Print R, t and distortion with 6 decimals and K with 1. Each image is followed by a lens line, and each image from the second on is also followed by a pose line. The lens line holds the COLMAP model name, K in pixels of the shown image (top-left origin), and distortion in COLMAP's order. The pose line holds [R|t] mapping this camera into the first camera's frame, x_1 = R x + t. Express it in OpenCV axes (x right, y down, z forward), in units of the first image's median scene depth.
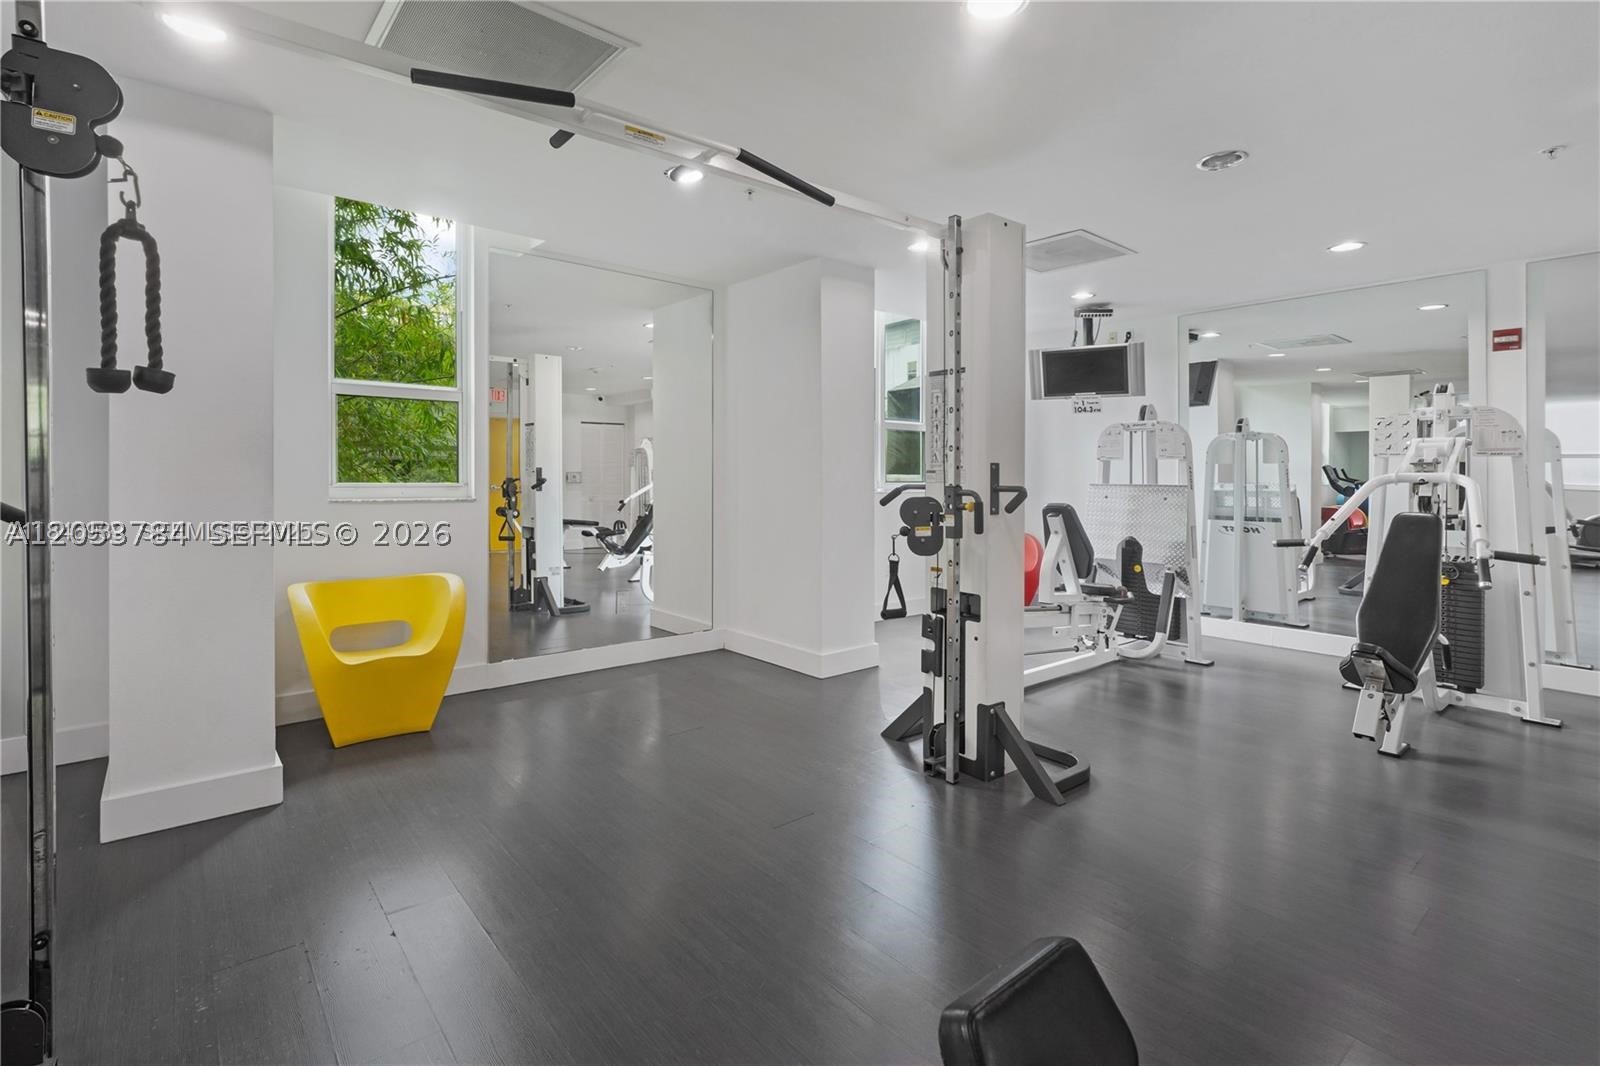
lens RADIAL K [[764.6, 0, 803.0], [0, 764.6, 486.7], [0, 0, 1]] dist [0.001328, -0.000025]
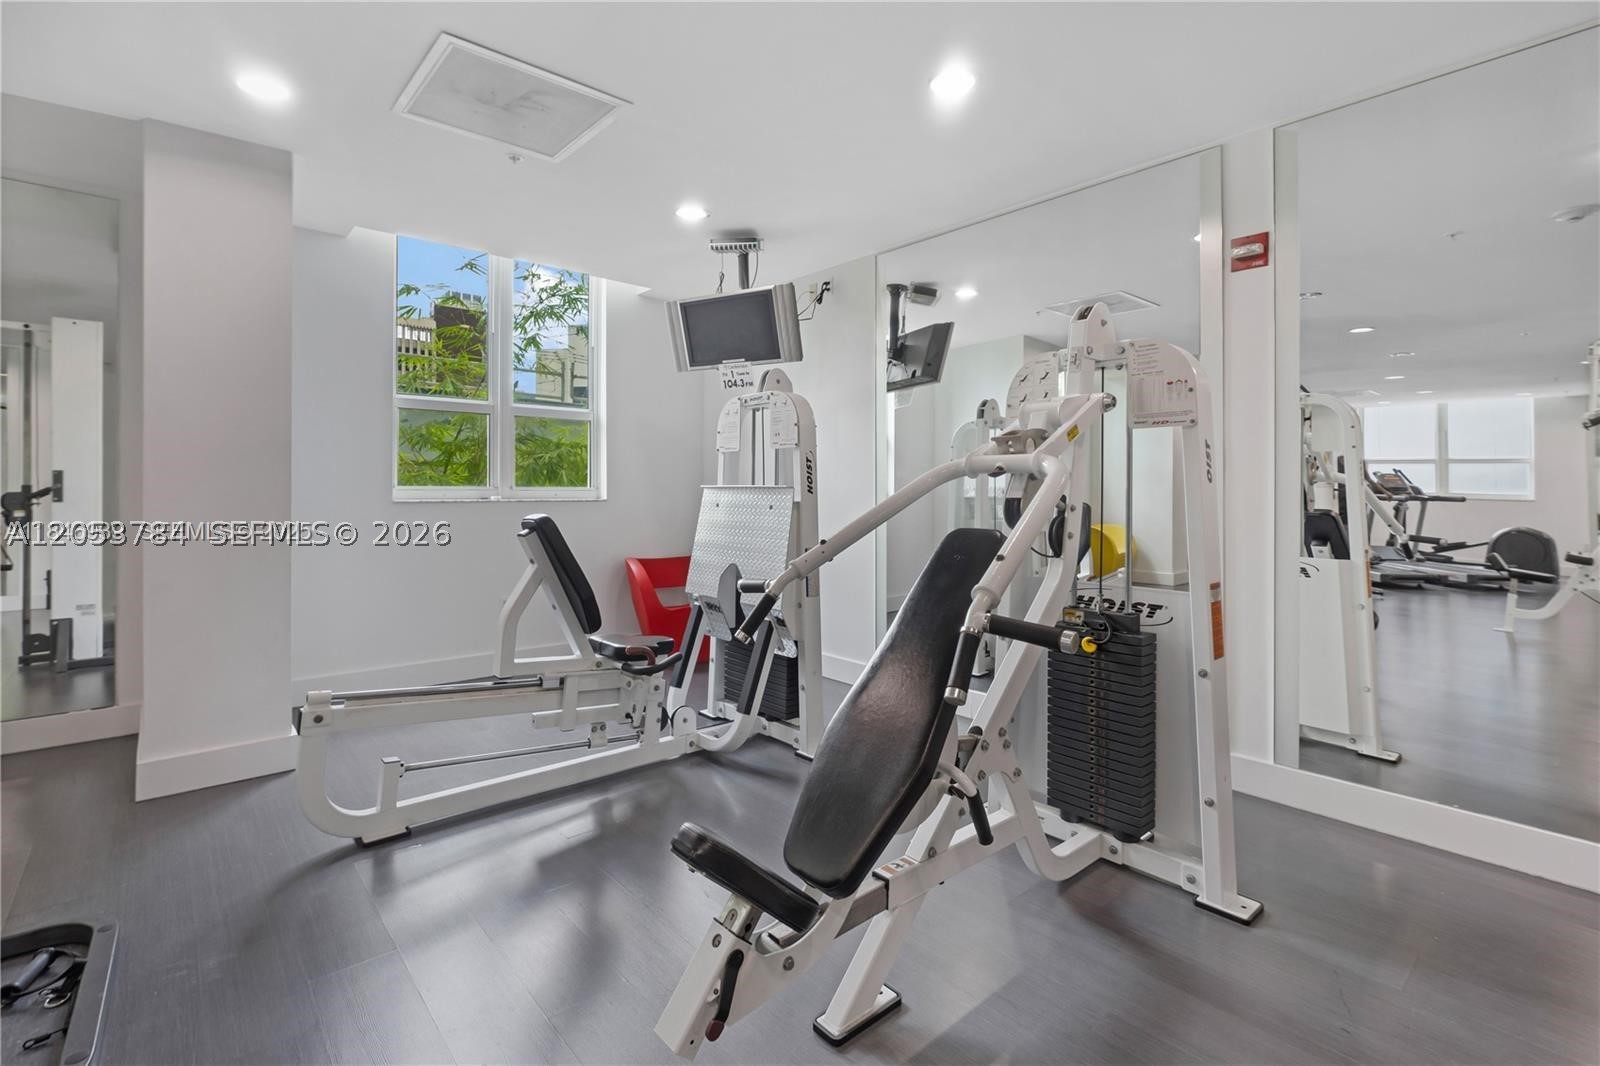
lens RADIAL K [[749.0, 0, 800.4], [0, 749.0, 503.3], [0, 0, 1]] dist [-0.003114, -0.001023]
pose [[0.999968, -0.003879, 0.007016, 0.542674], [0.003865, 0.999991, 0.001936, 0.012058], [-0.007024, -0.001909, 0.999974, 0.385163]]
